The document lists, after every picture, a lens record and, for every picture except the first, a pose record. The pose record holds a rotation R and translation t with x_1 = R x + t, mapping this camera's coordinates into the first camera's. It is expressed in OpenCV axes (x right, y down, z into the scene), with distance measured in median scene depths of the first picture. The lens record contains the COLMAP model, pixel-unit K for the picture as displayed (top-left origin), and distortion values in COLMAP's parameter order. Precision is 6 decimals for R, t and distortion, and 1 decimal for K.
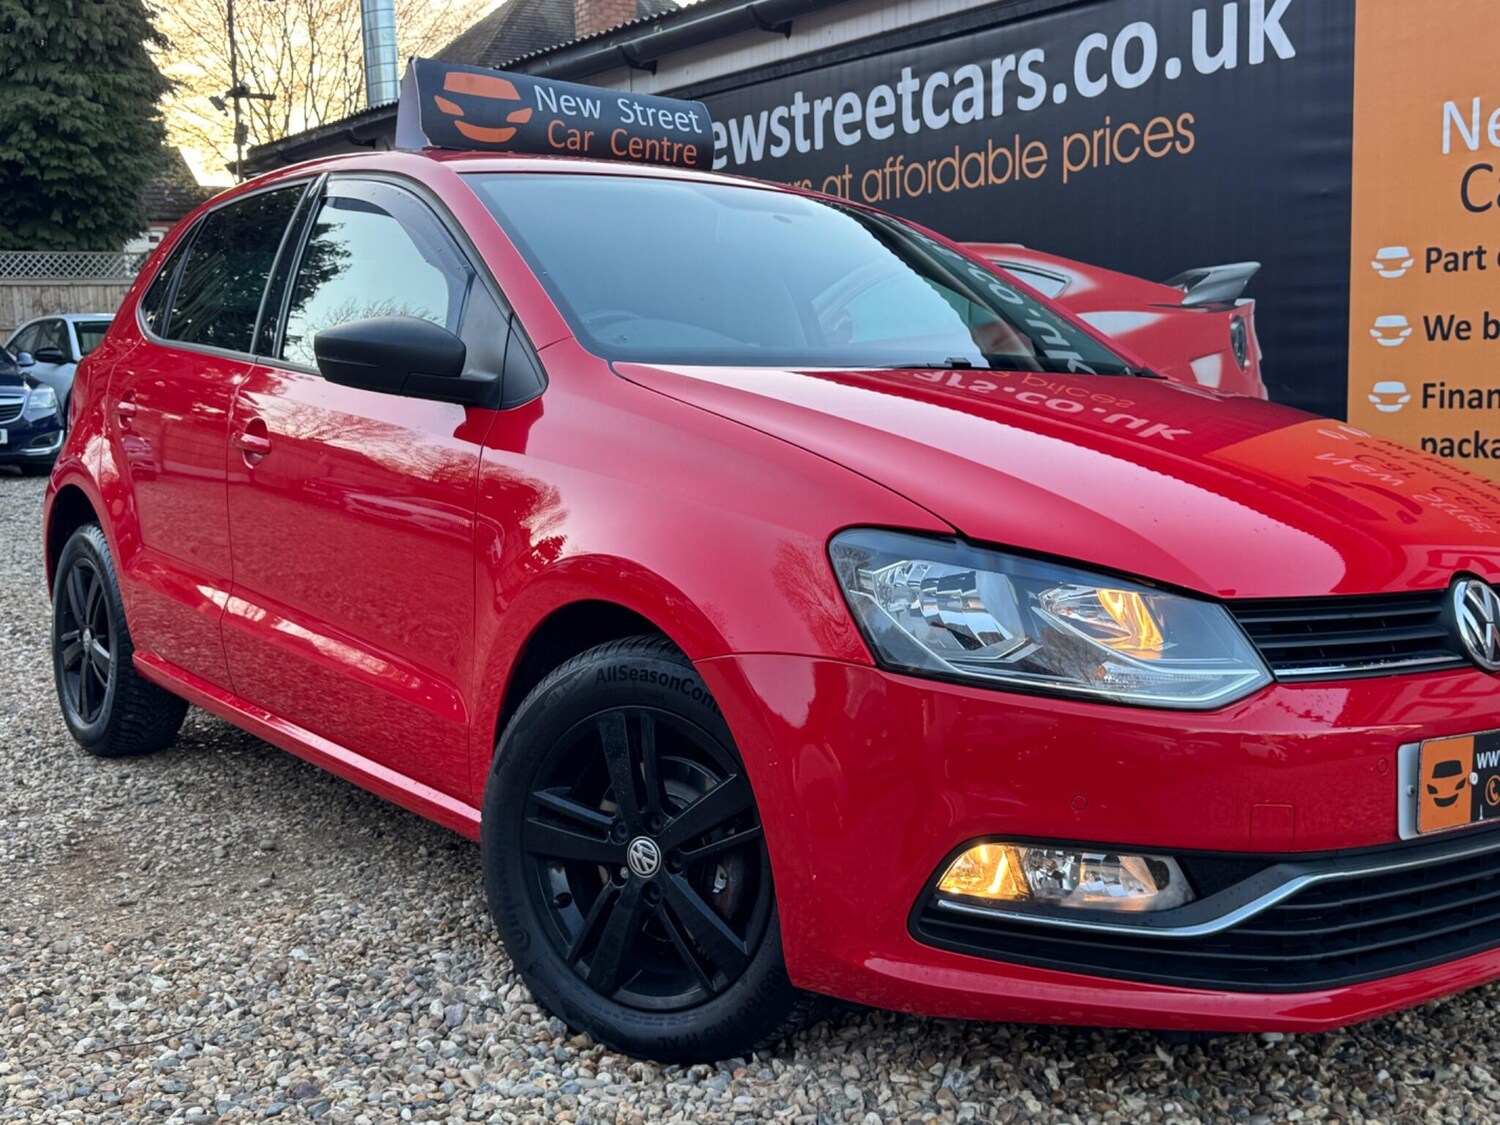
lens RADIAL K [[1653.4, 0, 750.8], [0, 1653.4, 567.5], [0, 0, 1]] dist [0.204263, -0.473613]
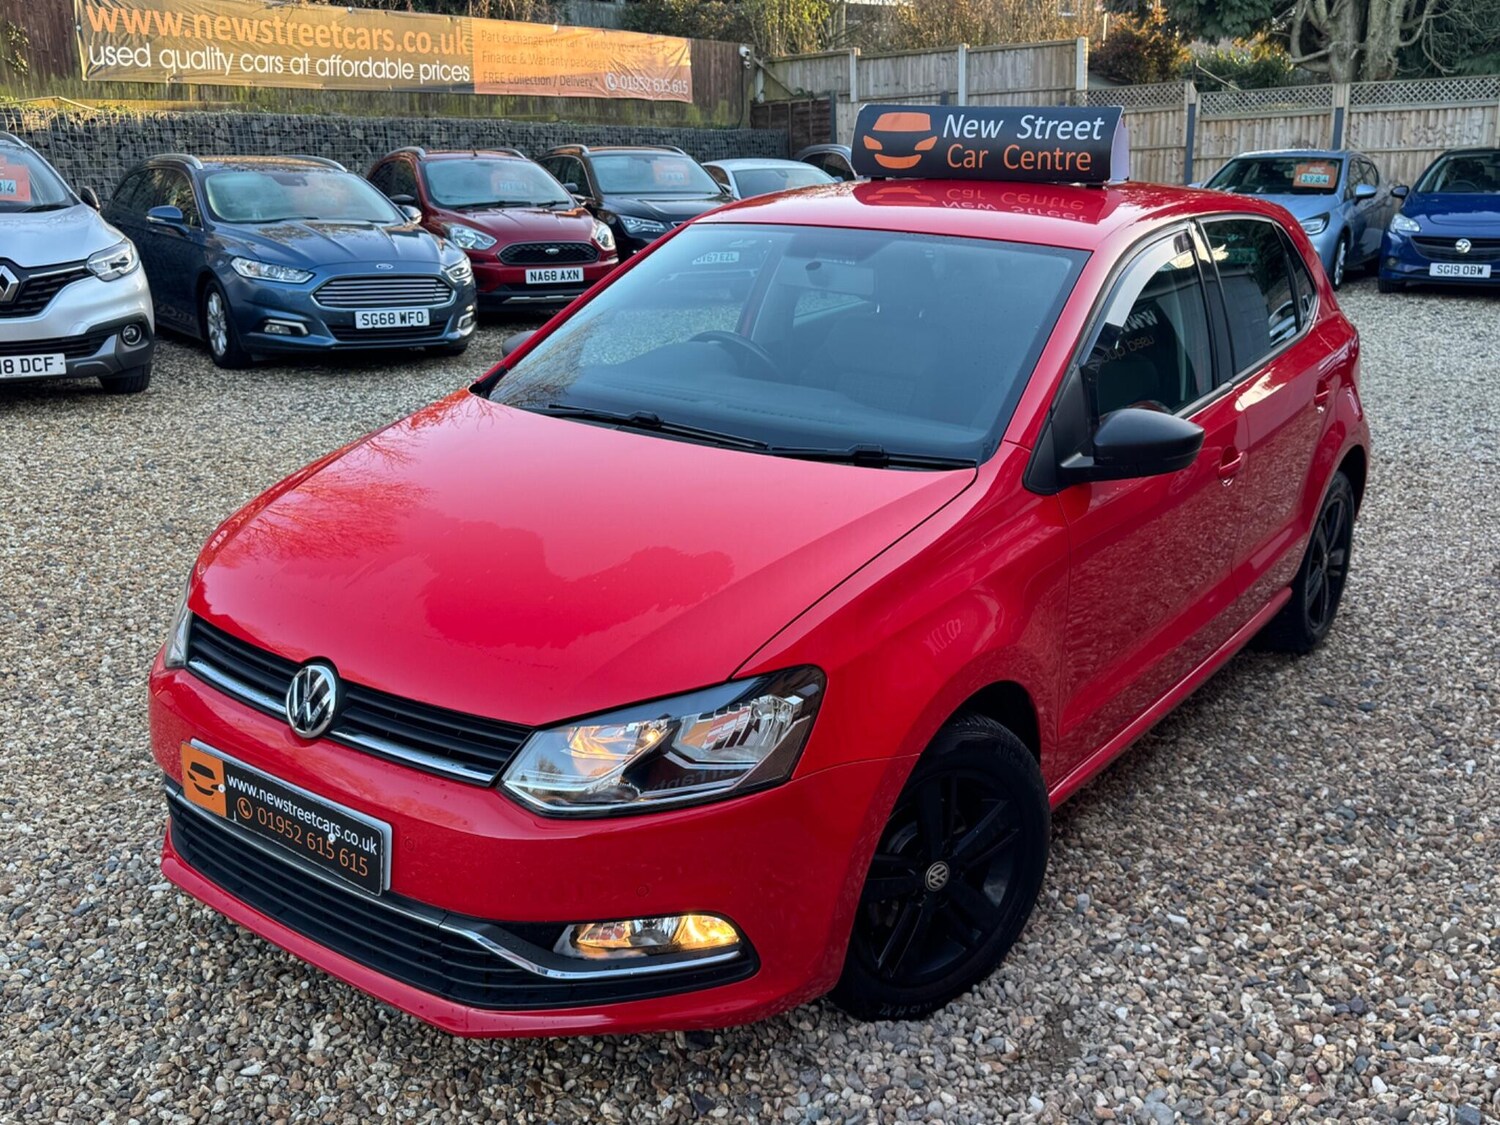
lens RADIAL K [[1414.0, 0, 753.3], [0, 1414.0, 569.3], [0, 0, 1]] dist [0.089388, -0.160265]
pose [[0.281215, 0.270630, -0.920694, 1.100495], [-0.109437, 0.962196, 0.249403, -0.272546], [0.953384, 0.030622, 0.300201, 0.727143]]
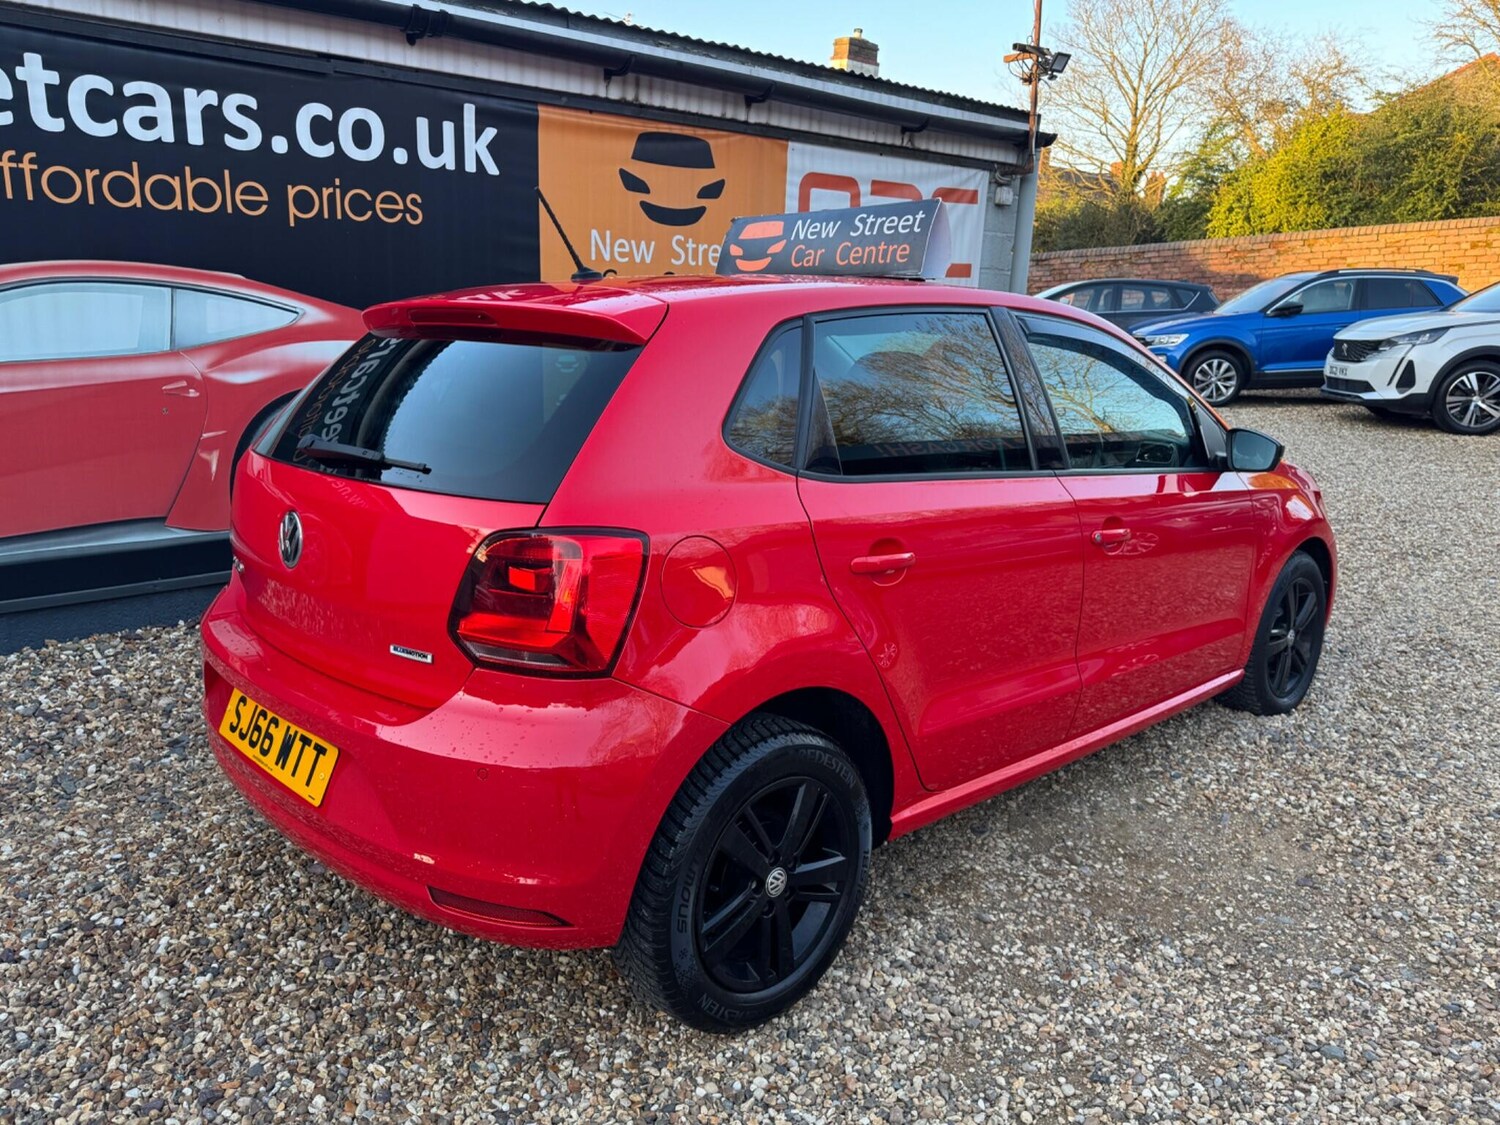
lens RADIAL K [[1101.2, 0, 749.4], [0, 1101.2, 585.5], [0, 0, 1]] dist [0.033959, -0.038561]
pose [[-0.105364, -0.245942, 0.963541, -1.224065], [0.087067, 0.962932, 0.255308, -0.304726], [-0.990615, 0.110793, -0.080045, 1.491636]]
